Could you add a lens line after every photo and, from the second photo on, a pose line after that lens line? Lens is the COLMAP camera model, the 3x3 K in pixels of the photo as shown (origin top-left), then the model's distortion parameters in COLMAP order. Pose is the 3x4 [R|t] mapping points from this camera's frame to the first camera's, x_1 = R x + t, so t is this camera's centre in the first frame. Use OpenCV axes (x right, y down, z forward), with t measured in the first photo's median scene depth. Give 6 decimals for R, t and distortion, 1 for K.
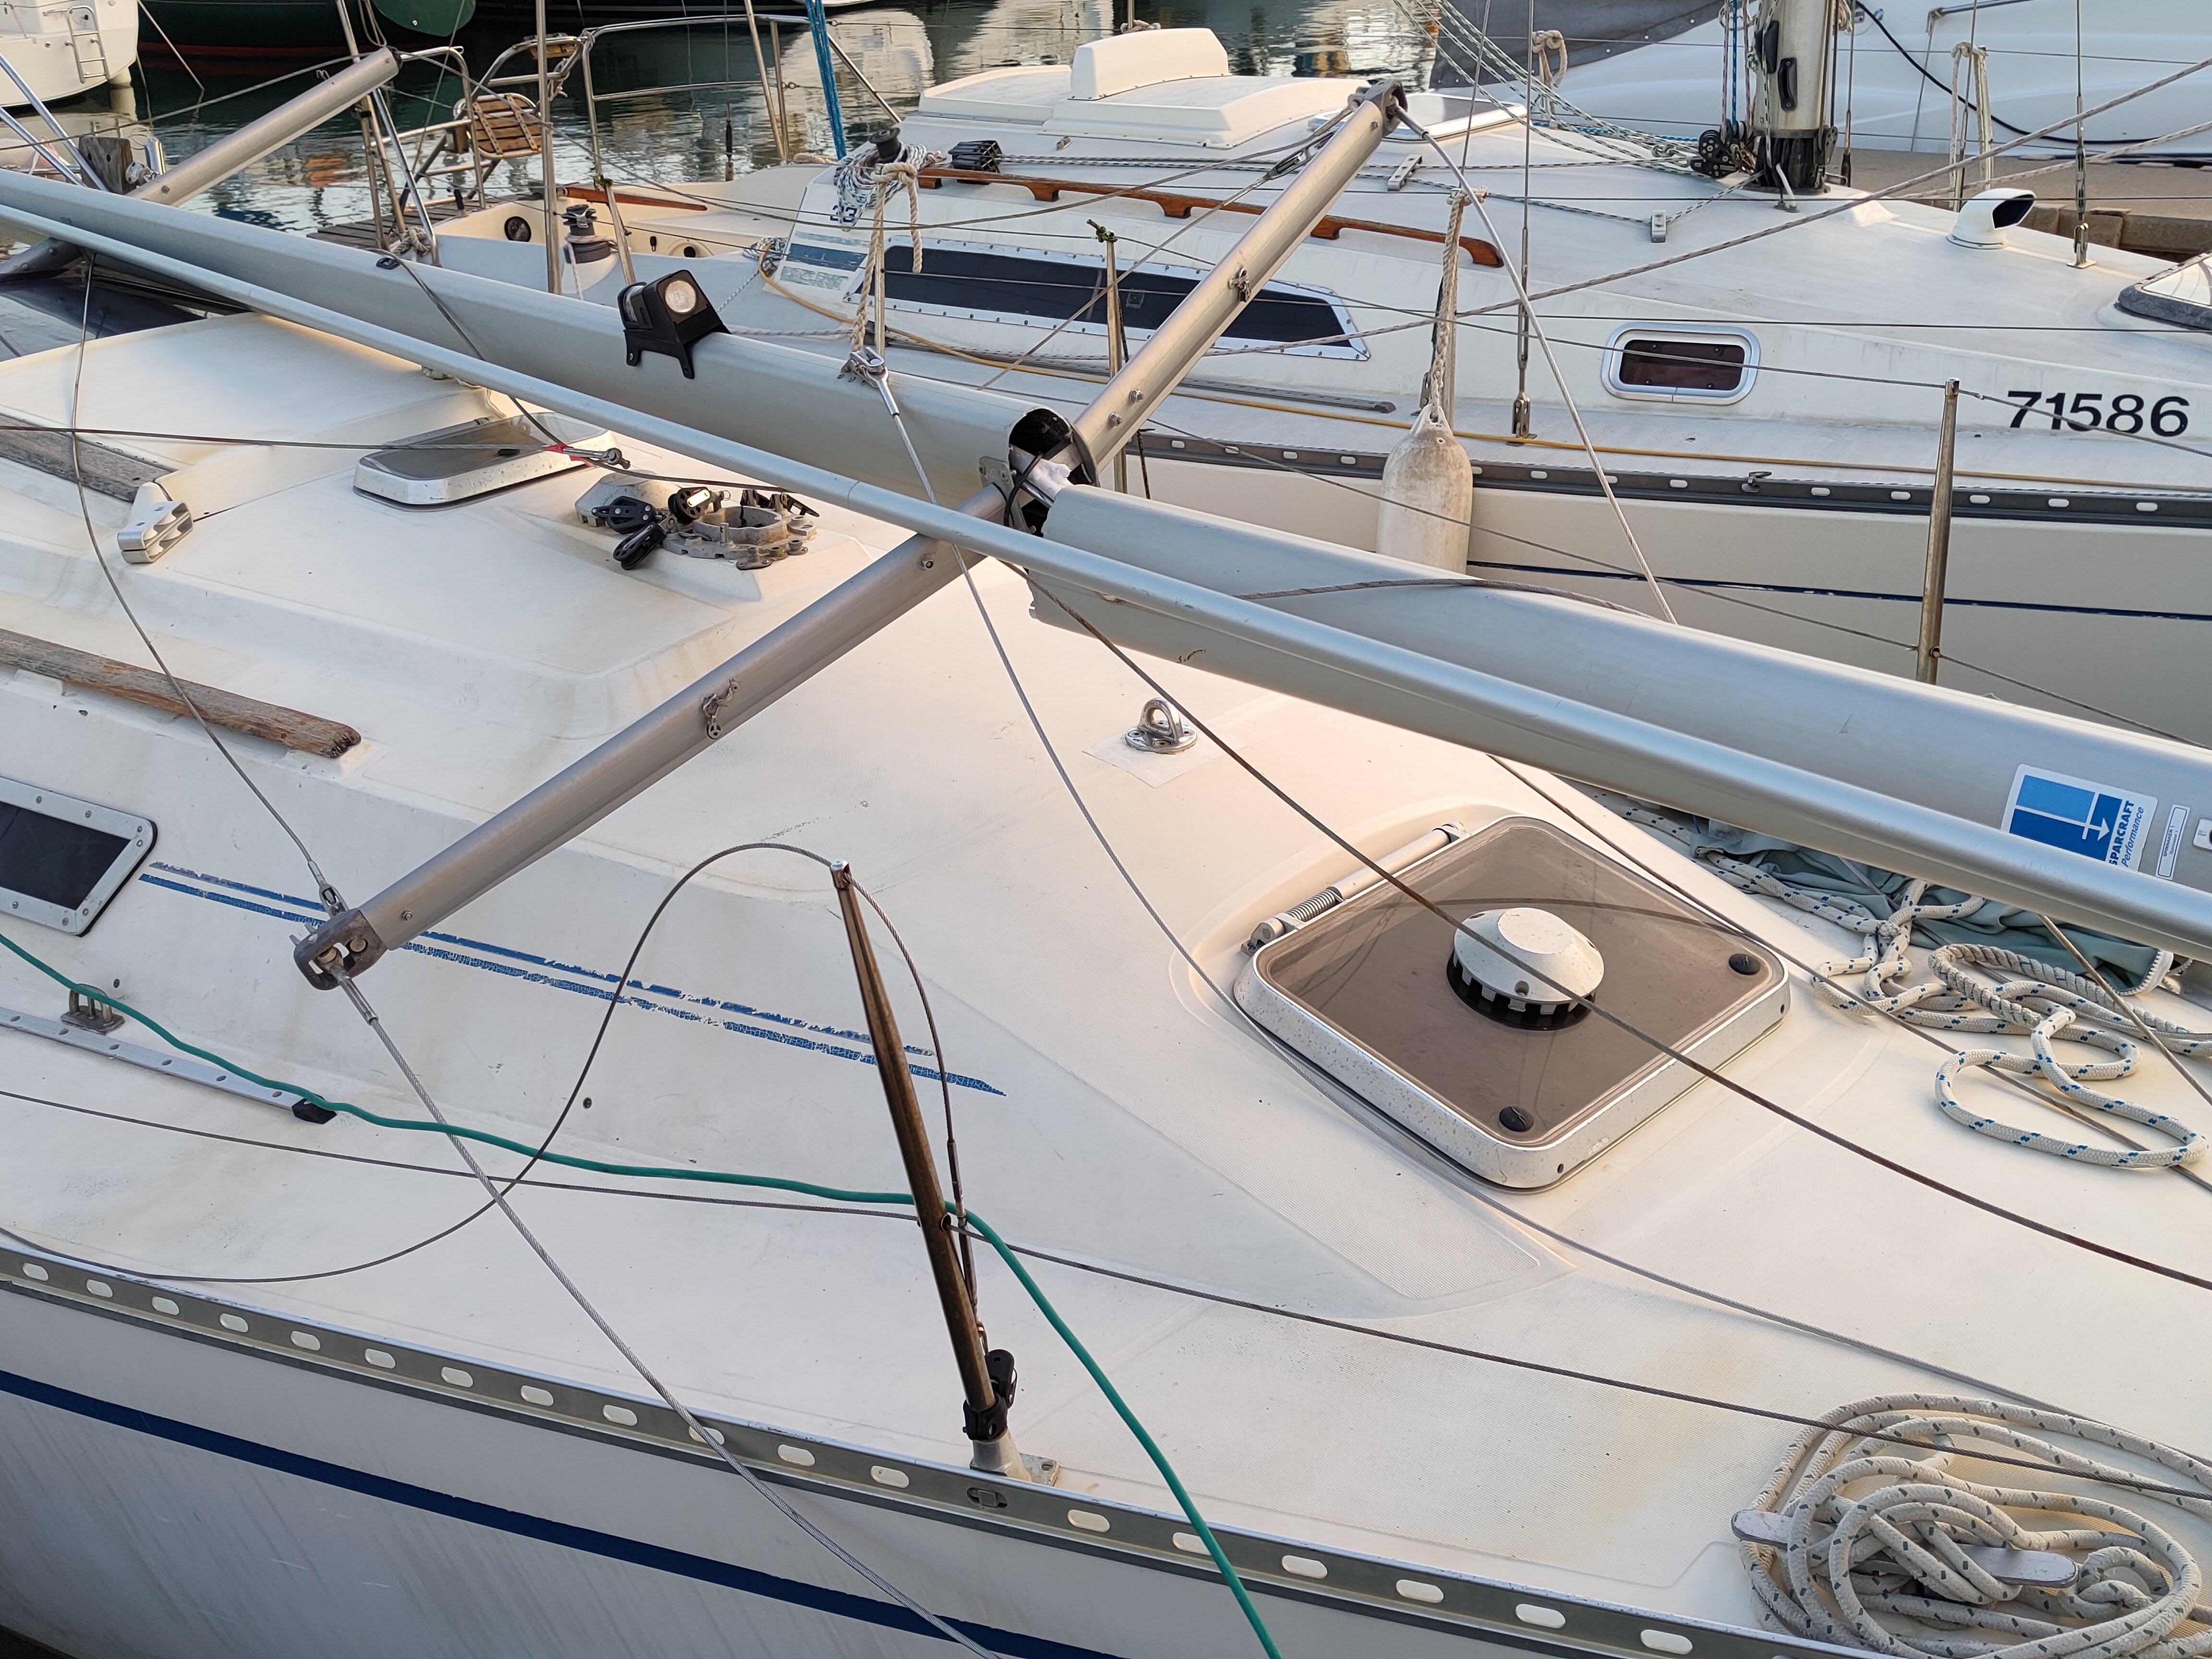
lens RADIAL K [[2377.4, 0, 1106.0], [0, 2377.4, 829.5], [0, 0, 1]] dist [0.051391, -0.005772]
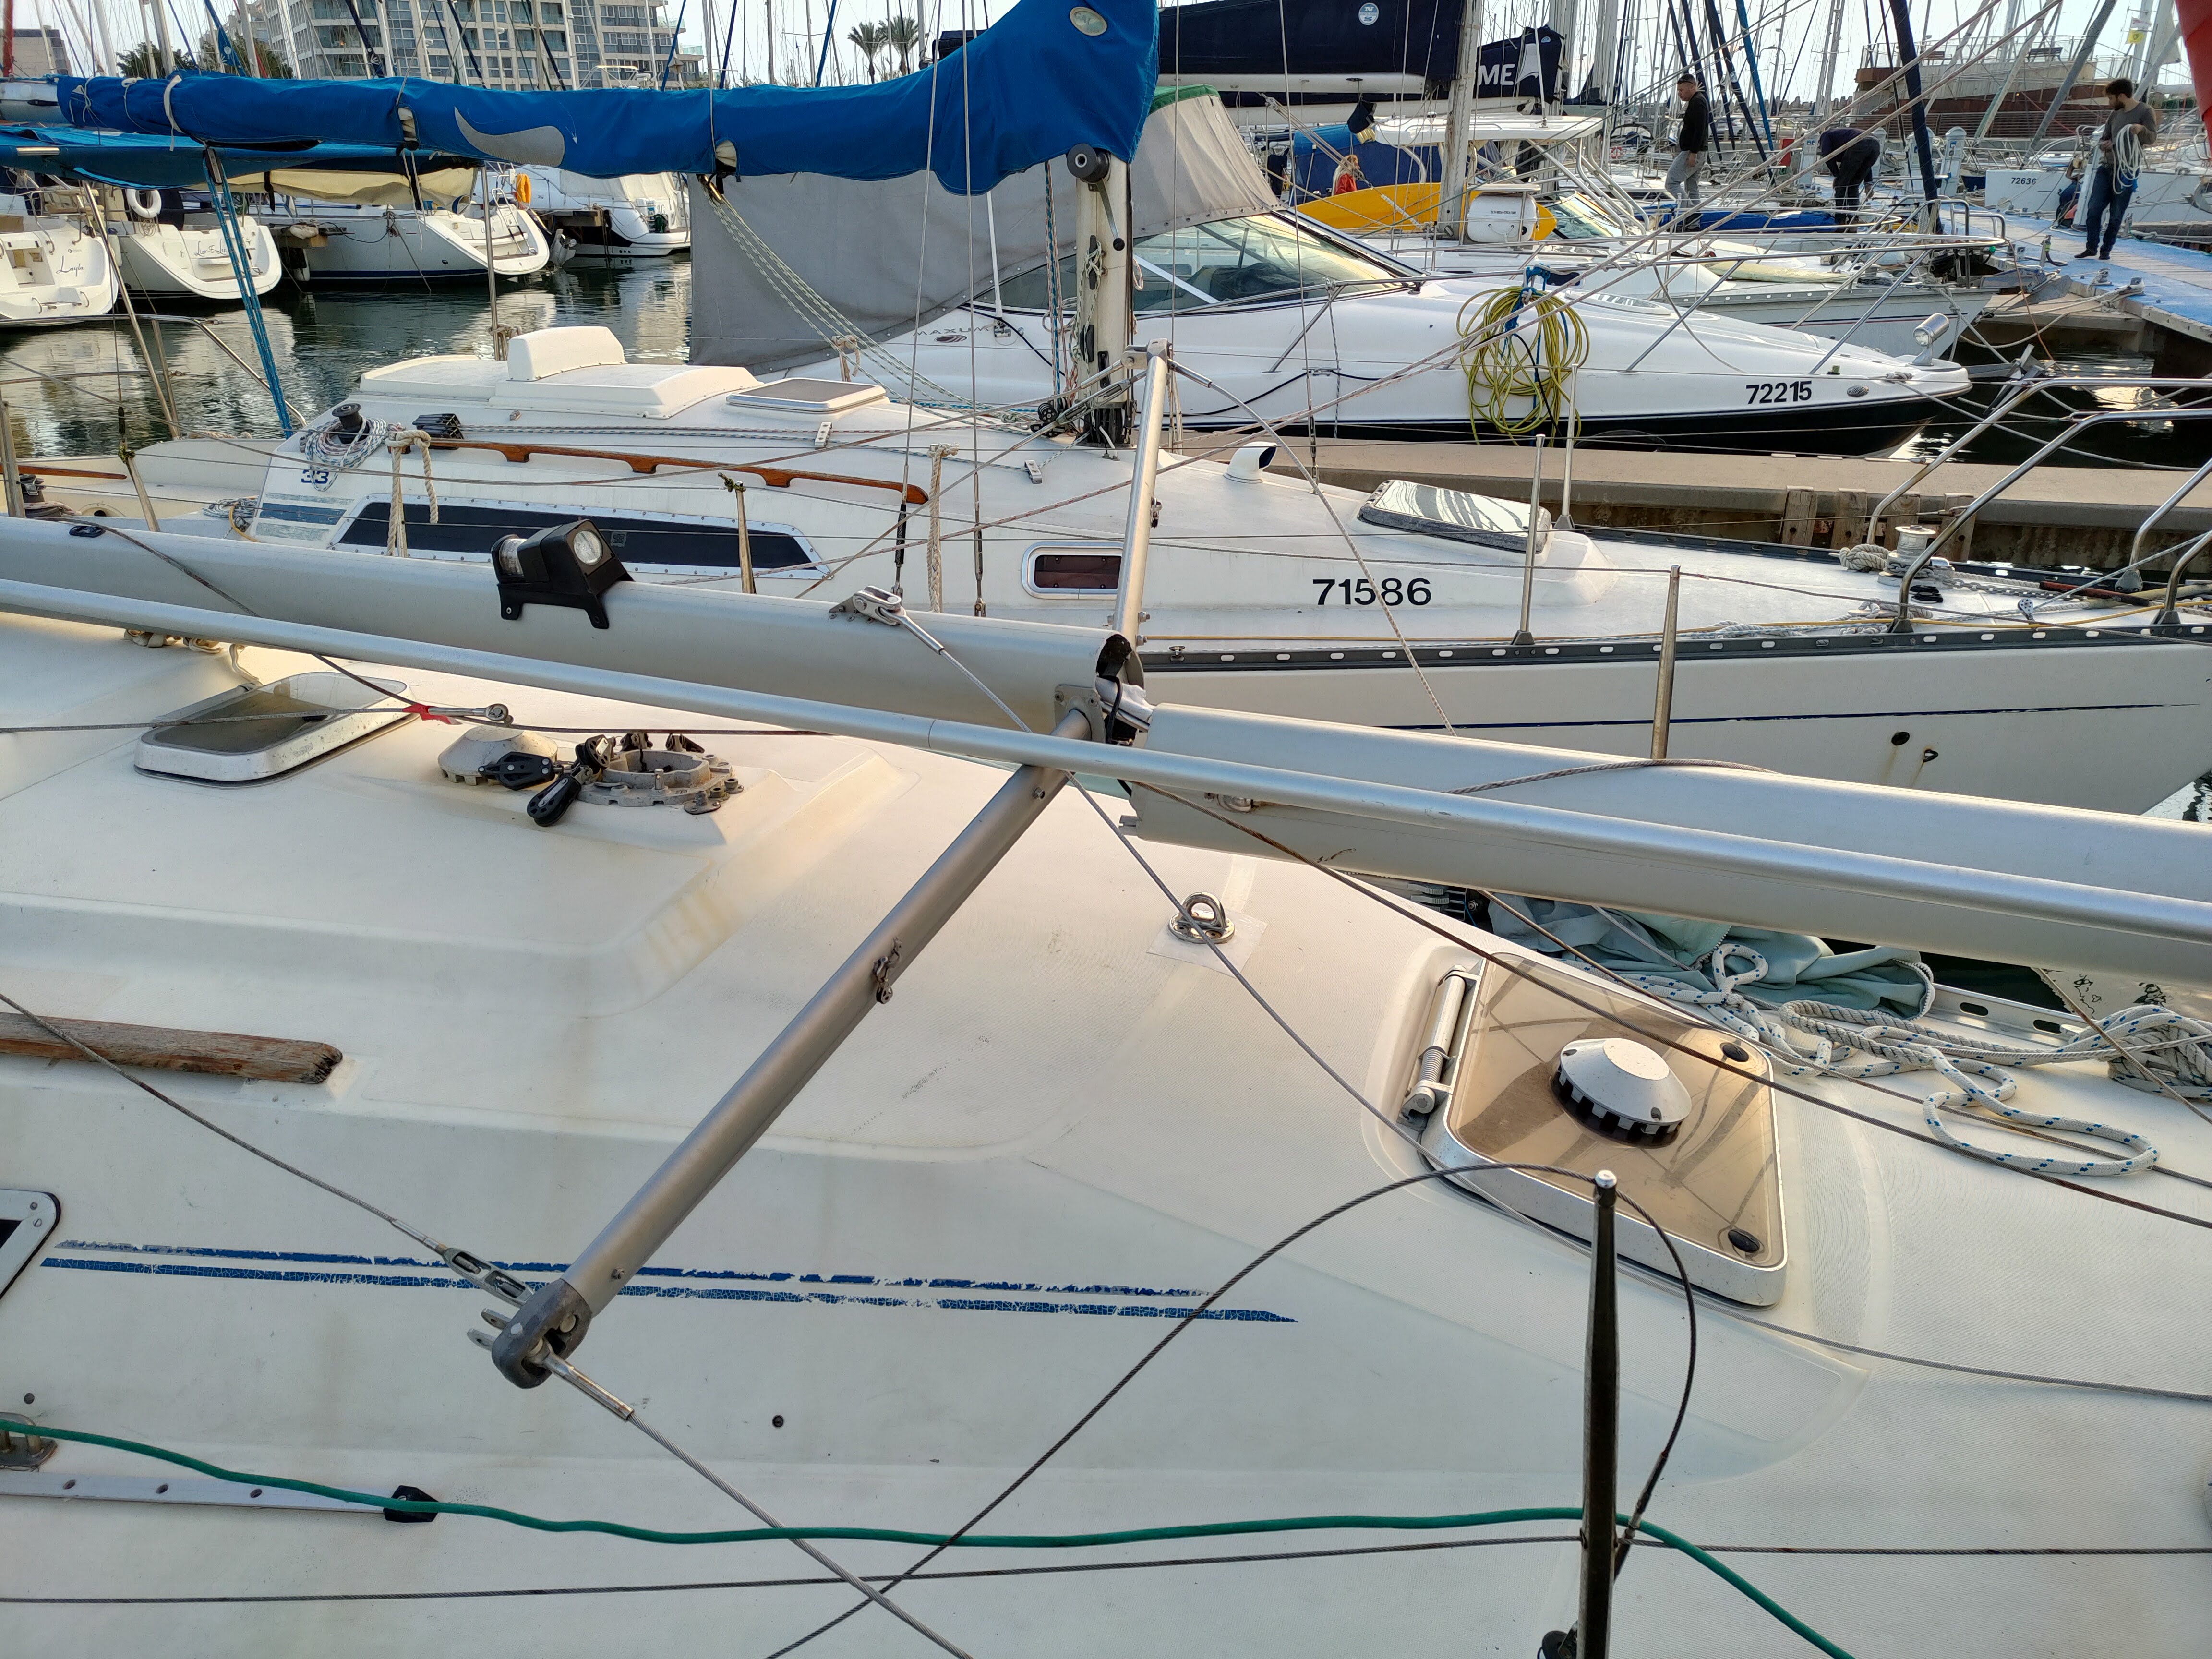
lens RADIAL K [[1629.4, 0, 1106.0], [0, 1629.4, 829.5], [0, 0, 1]] dist [0.027857, -0.006172]
pose [[0.896138, -0.116695, 0.428158, -0.281141], [0.132744, 0.991120, -0.007702, -0.071675], [-0.423457, 0.063737, 0.903671, 0.295138]]
